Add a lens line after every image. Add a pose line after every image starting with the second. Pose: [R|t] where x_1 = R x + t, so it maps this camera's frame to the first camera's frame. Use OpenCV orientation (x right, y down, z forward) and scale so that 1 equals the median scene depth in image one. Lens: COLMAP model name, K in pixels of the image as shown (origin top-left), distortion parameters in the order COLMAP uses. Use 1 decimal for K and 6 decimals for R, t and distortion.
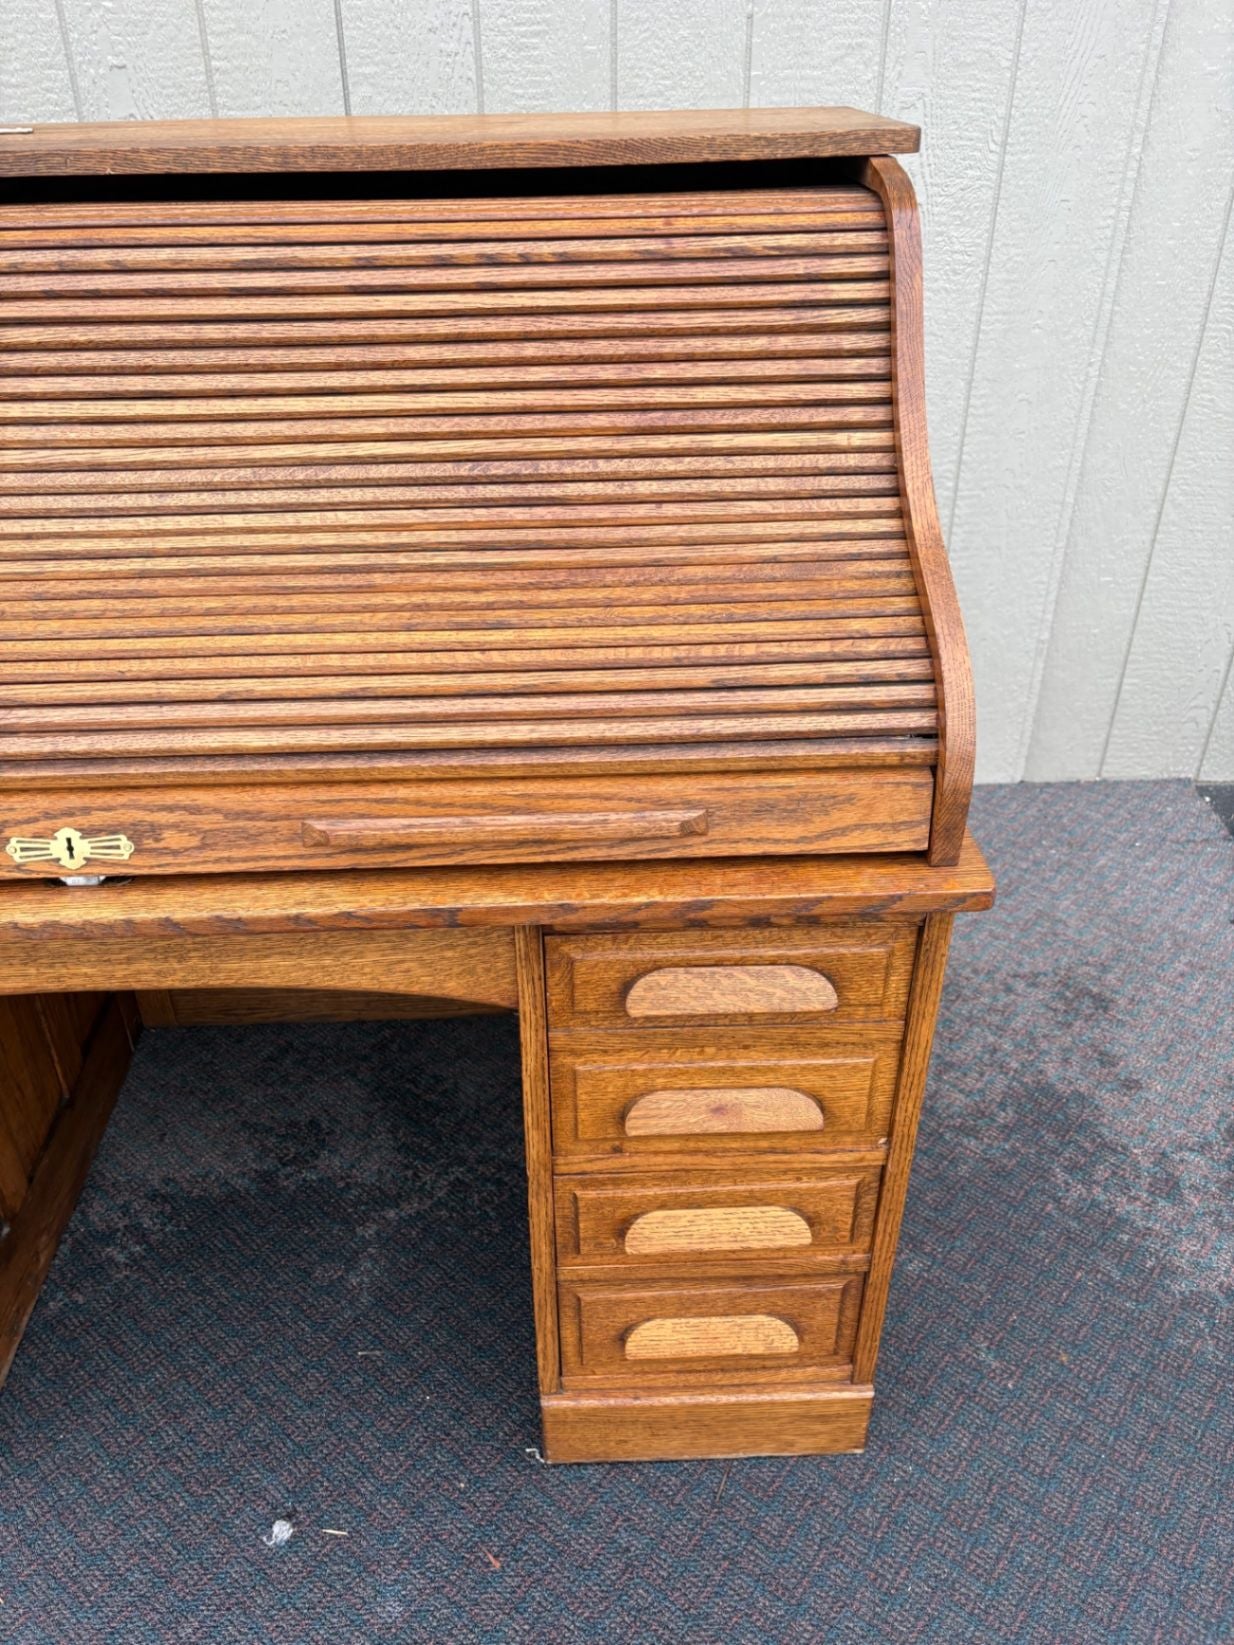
lens RADIAL K [[1245.6, 0, 609.2], [0, 1245.6, 825.5], [0, 0, 1]] dist [0.047798, -0.053125]
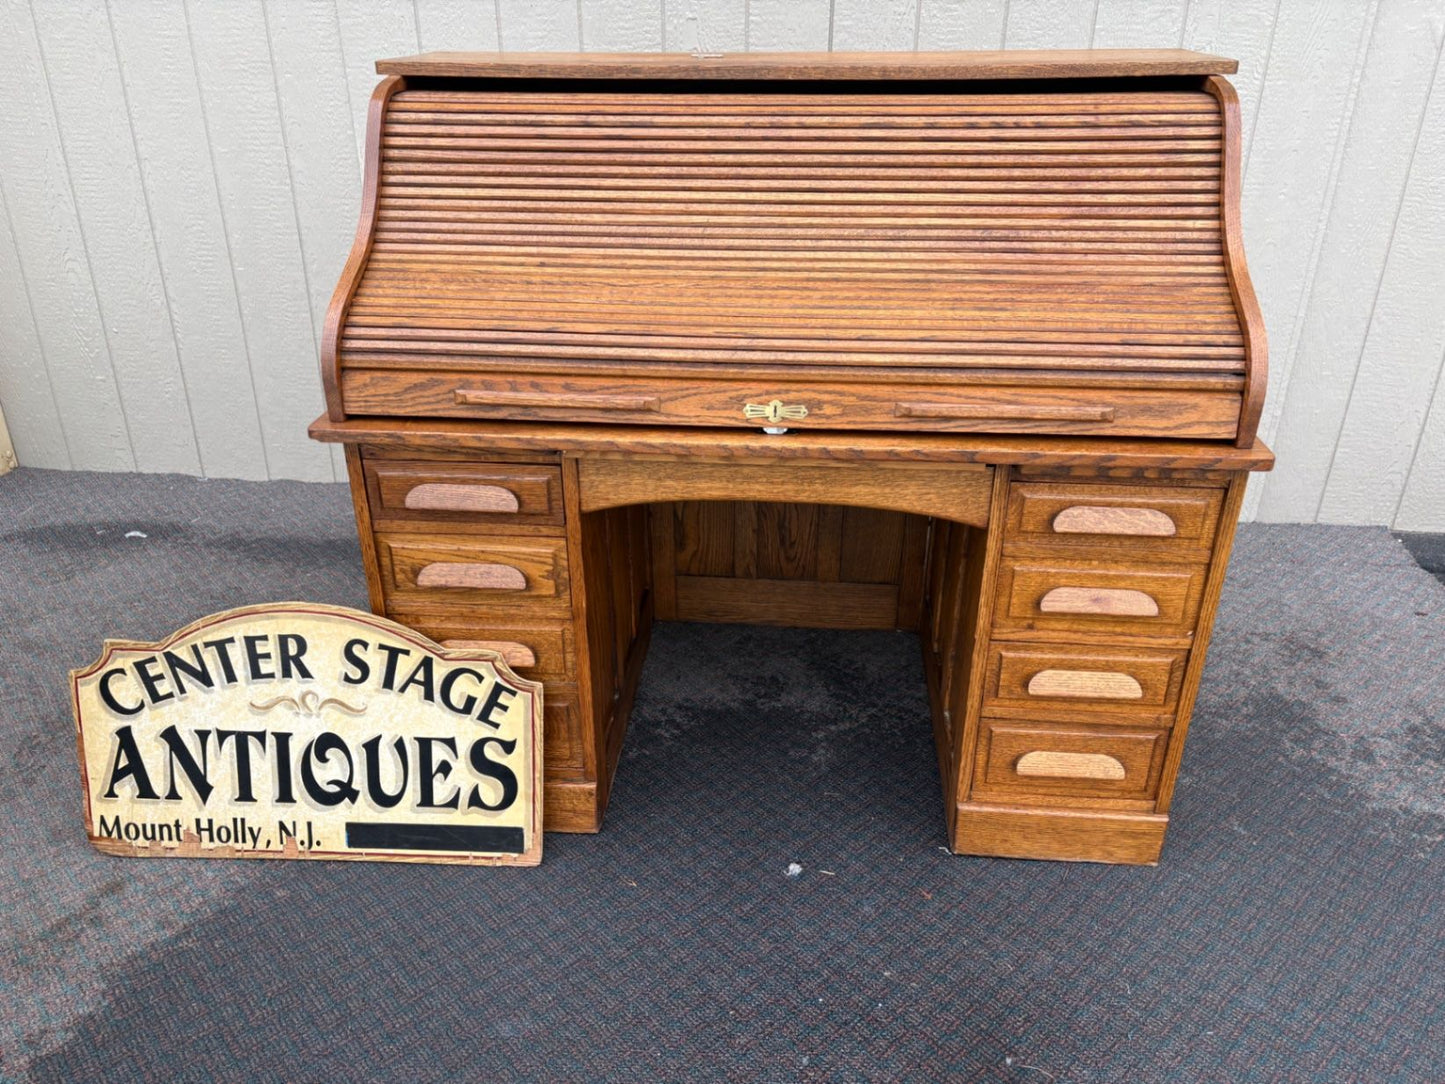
lens RADIAL K [[1094.2, 0, 728.2], [0, 1094.2, 550.3], [0, 0, 1]] dist [0.047798, -0.053125]
pose [[0.992512, 0.063445, -0.104380, -0.271180], [-0.072438, 0.993765, -0.084754, 0.332901], [0.098352, 0.091681, 0.990920, -0.583762]]
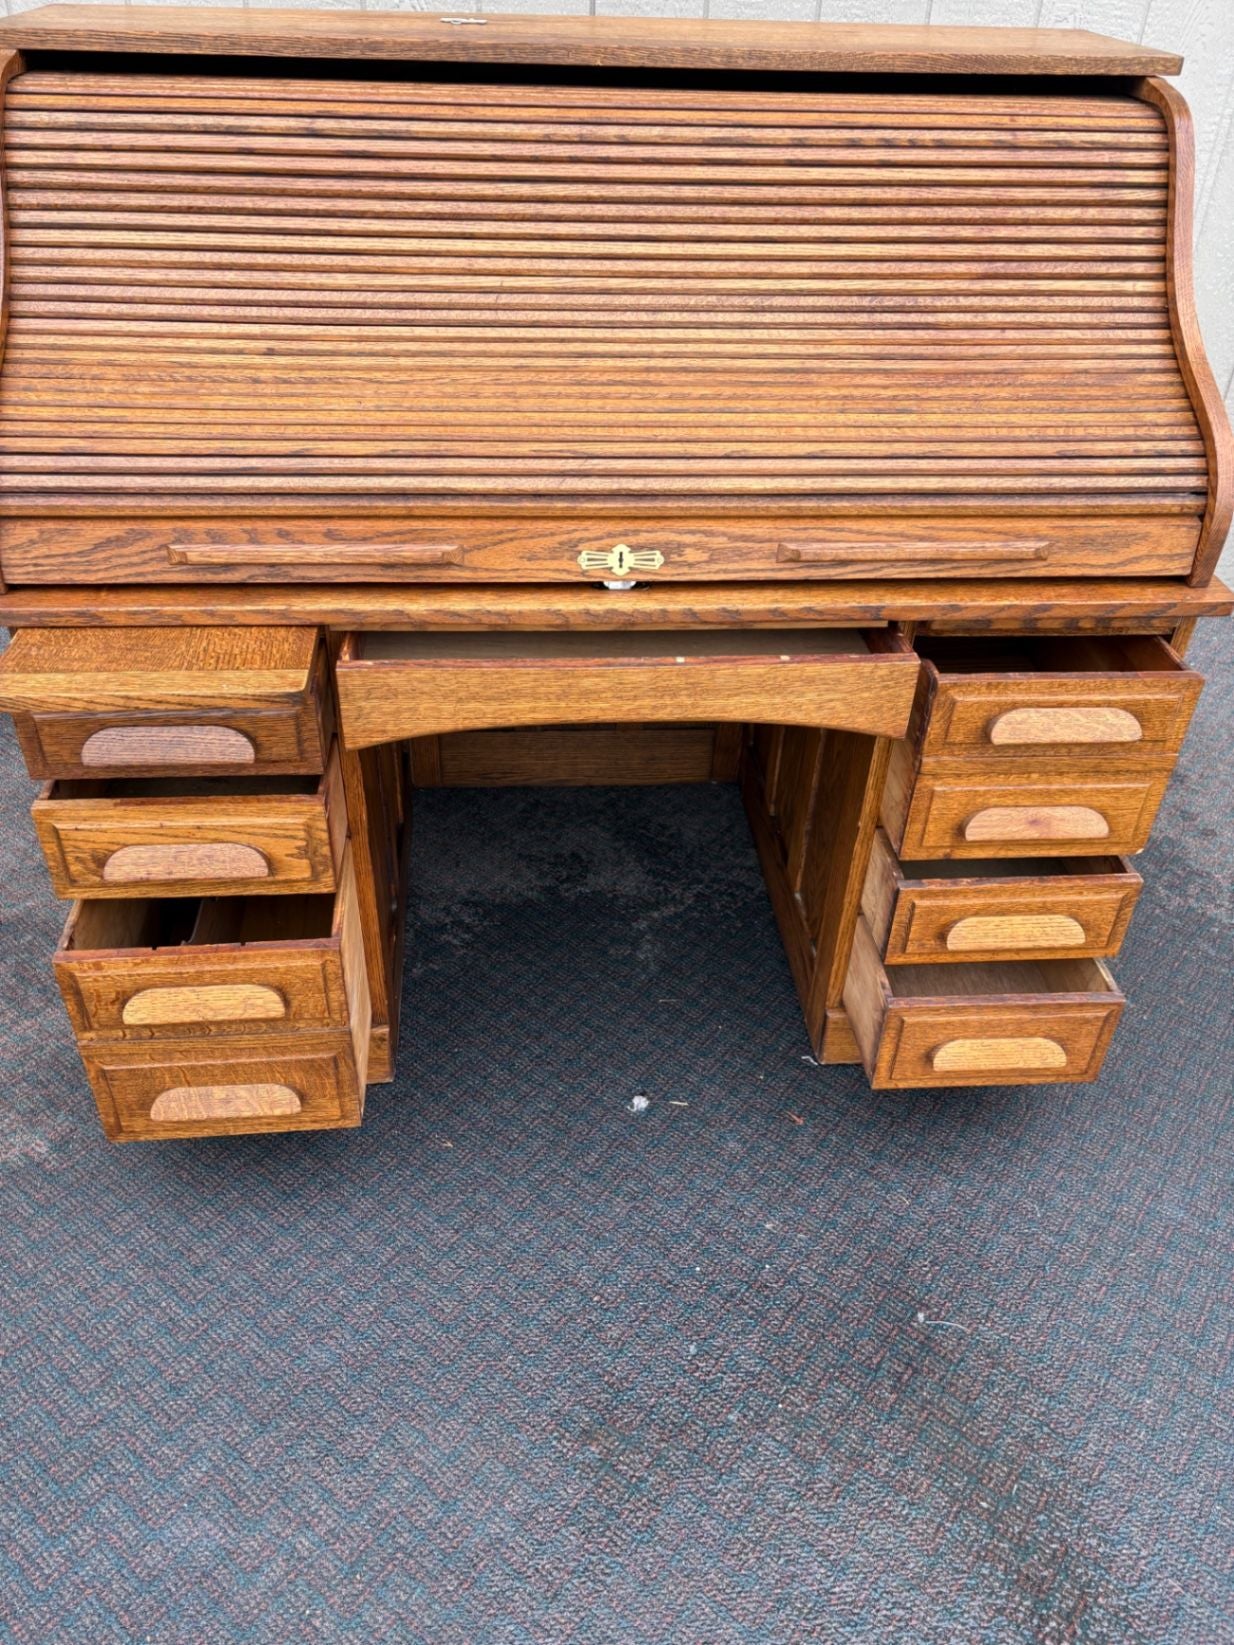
lens RADIAL K [[1245.6, 0, 613.9], [0, 1245.6, 833.4], [0, 0, 1]] dist [0.047798, -0.053125]
pose [[0.998194, 0.007724, 0.059570, -0.453607], [-0.012733, 0.996370, 0.084168, 0.184581], [-0.058704, -0.084775, 0.994669, -0.405697]]
